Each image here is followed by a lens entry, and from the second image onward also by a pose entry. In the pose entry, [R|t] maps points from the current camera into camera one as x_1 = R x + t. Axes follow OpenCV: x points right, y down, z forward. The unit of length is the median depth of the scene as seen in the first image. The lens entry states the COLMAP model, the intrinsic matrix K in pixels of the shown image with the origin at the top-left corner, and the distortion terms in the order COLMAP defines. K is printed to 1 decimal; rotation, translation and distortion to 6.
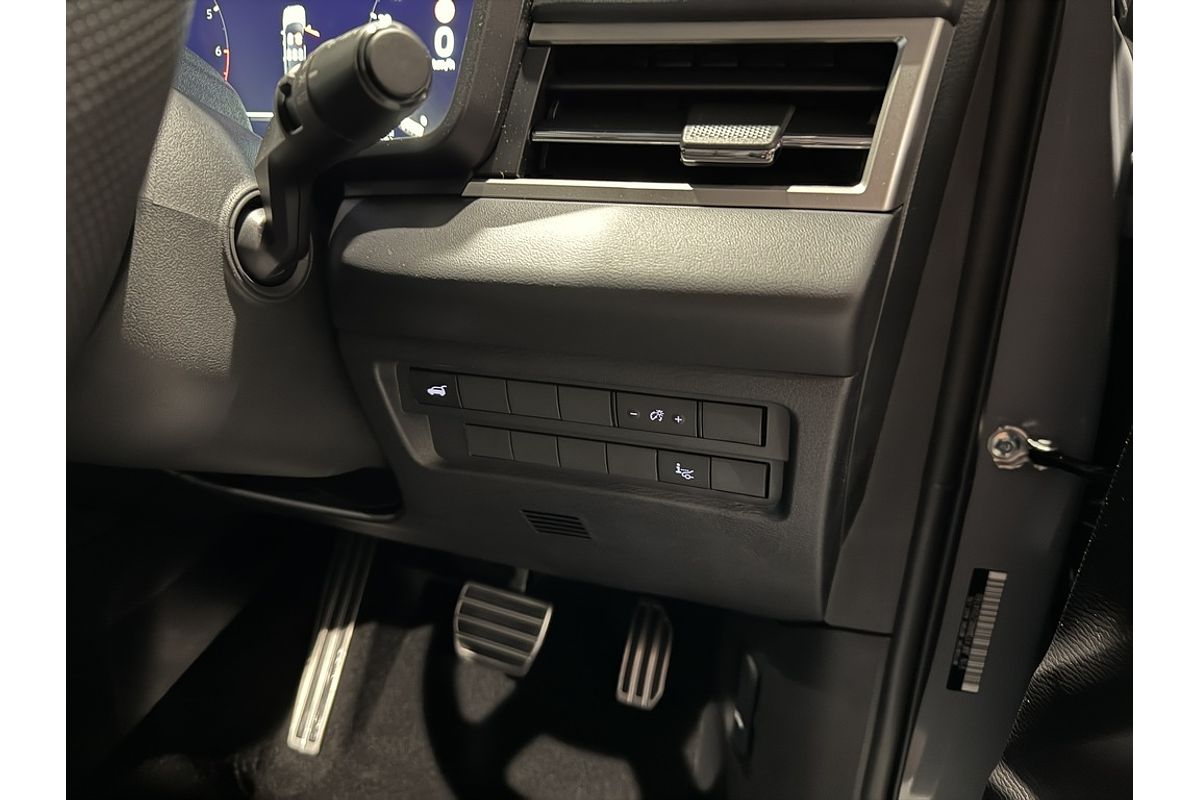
lens RADIAL K [[783.9, 0, 600.0], [0, 783.9, 400.0], [0, 0, 1]] dist [0.209918, -0.296909]
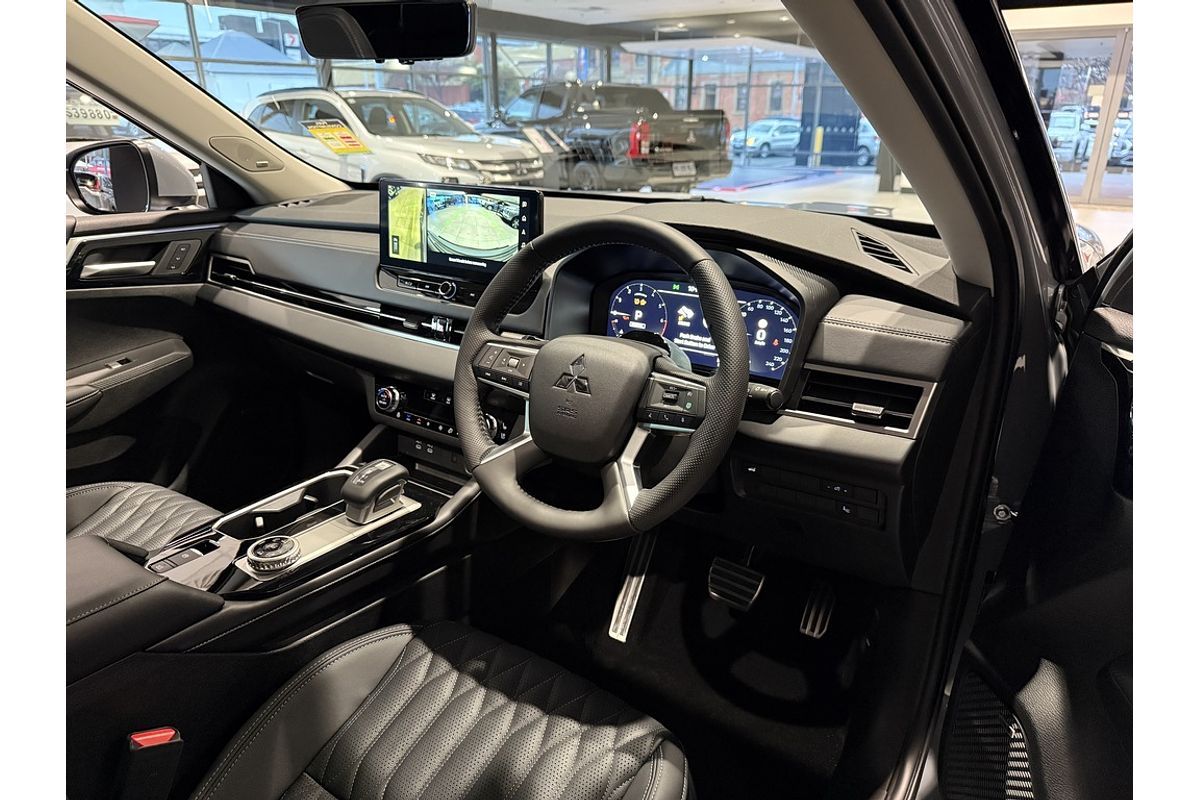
lens RADIAL K [[783.9, 0, 600.0], [0, 783.9, 400.0], [0, 0, 1]] dist [0.209918, -0.296909]
pose [[0.976113, 0.076708, -0.203272, -0.149237], [-0.082466, 0.996393, -0.020001, -0.125305], [0.201004, 0.036286, 0.978918, -1.470486]]
